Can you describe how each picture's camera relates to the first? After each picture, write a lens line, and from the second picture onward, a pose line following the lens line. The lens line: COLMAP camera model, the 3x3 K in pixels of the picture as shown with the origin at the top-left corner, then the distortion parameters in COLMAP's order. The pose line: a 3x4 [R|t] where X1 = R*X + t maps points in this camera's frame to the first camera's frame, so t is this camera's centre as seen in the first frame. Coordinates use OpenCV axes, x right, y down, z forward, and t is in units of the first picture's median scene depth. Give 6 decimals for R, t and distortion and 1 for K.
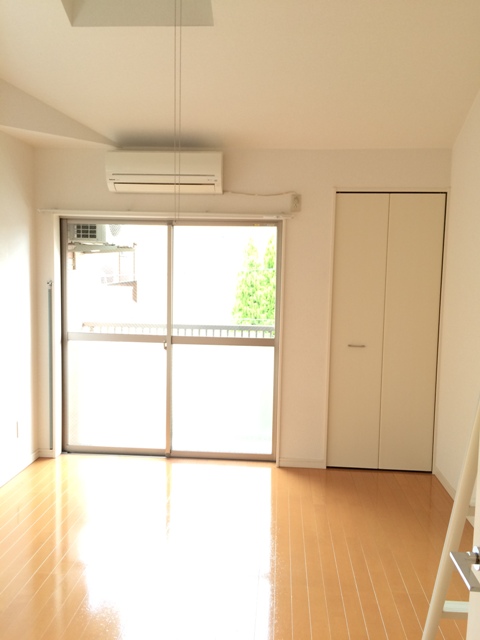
lens RADIAL K [[555.6, 0, 244.6], [0, 555.6, 322.5], [0, 0, 1]] dist [0.064797, -0.052758]
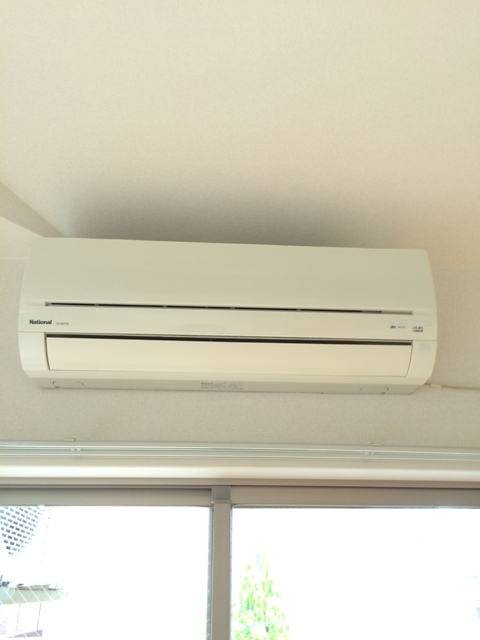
lens RADIAL K [[555.6, 0, 239.8], [0, 555.6, 317.9], [0, 0, 1]] dist [0.064797, -0.052758]
pose [[0.993359, 0.028296, 0.111519, -0.160888], [0.035555, 0.846343, -0.531451, -0.104144], [-0.109421, 0.531887, 0.839716, 0.714835]]
